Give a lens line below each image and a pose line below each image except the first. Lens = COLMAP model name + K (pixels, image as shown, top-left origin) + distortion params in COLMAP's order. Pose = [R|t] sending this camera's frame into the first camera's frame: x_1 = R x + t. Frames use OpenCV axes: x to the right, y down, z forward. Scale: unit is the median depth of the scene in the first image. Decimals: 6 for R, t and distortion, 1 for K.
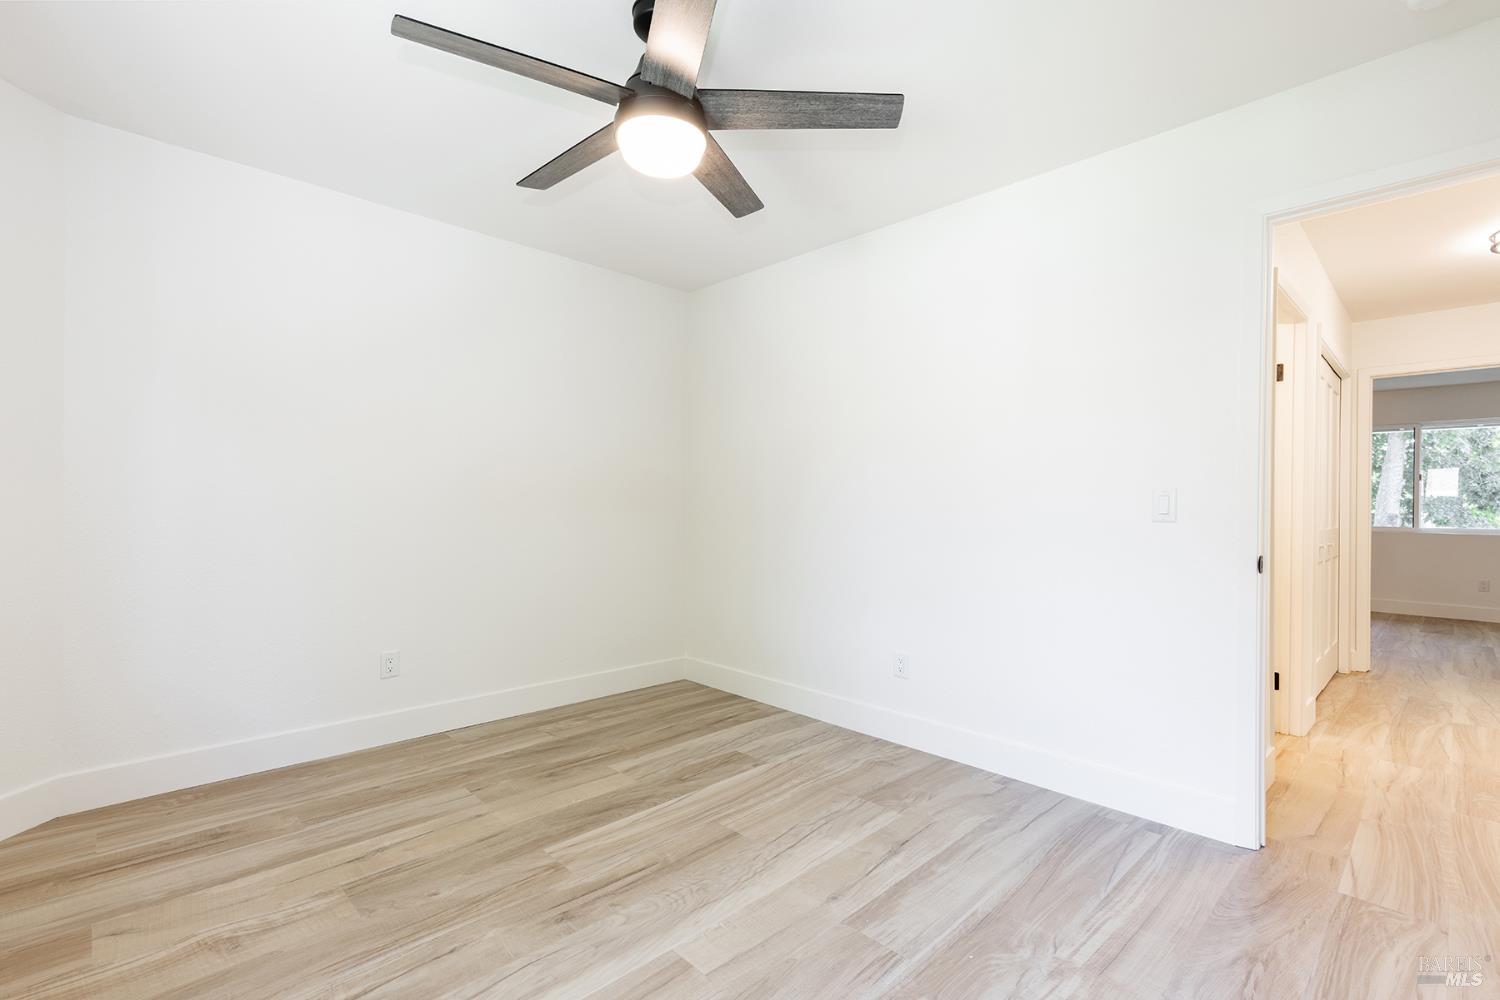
lens RADIAL K [[679.0, 0, 745.4], [0, 679.0, 507.6], [0, 0, 1]] dist [0.006470, 0.000234]
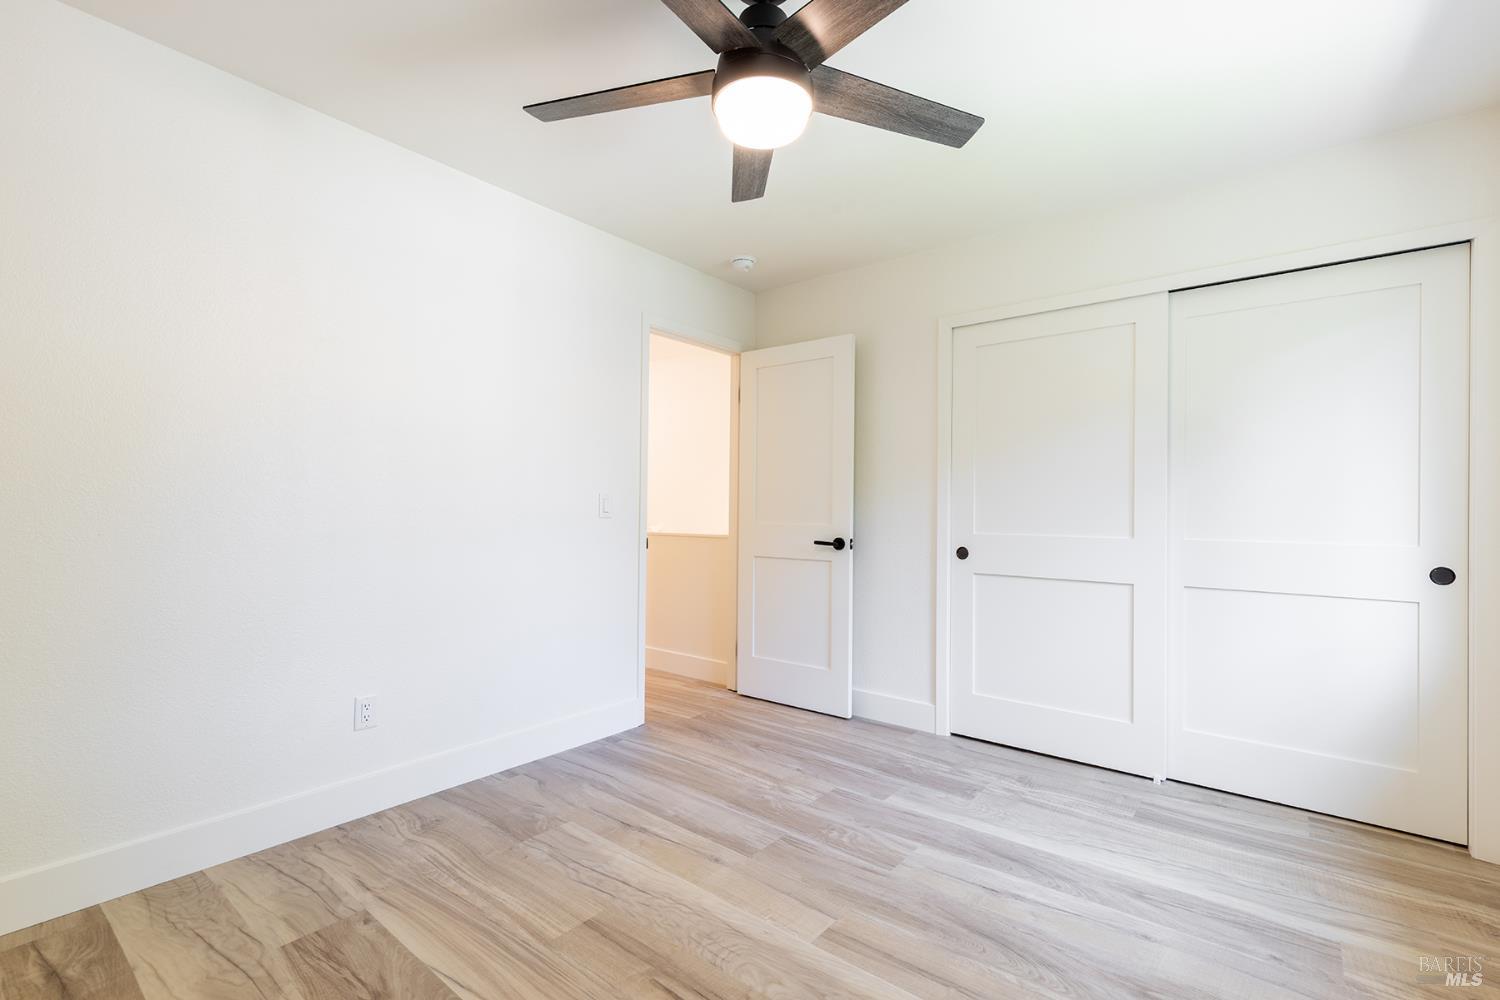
lens RADIAL K [[679.0, 0, 760.6], [0, 679.0, 499.9], [0, 0, 1]] dist [0.006470, 0.000234]
pose [[-0.138836, 0.003430, 0.990310, -0.913935], [-0.007815, 0.999959, -0.004559, -0.022945], [-0.990285, -0.008372, -0.138803, 0.984854]]
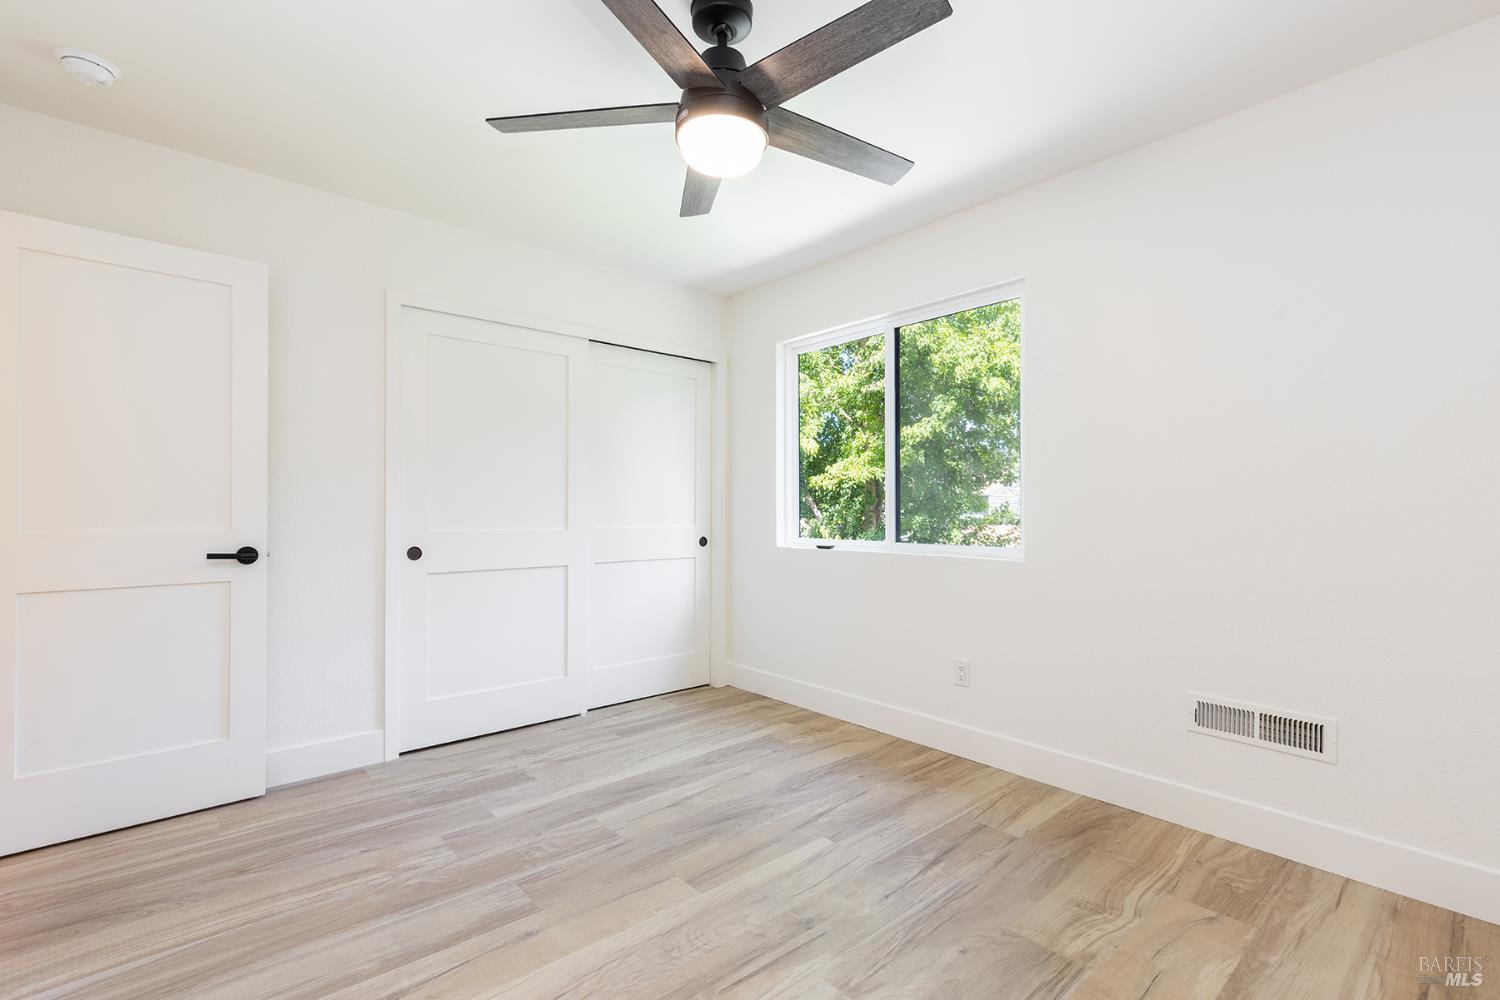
lens RADIAL K [[679.0, 0, 763.9], [0, 679.0, 503.5], [0, 0, 1]] dist [0.006470, 0.000234]
pose [[-0.999701, -0.011023, 0.021846, -0.188073], [-0.011110, 0.999931, -0.003862, -0.019976], [-0.021802, -0.004103, -0.999754, 1.750263]]
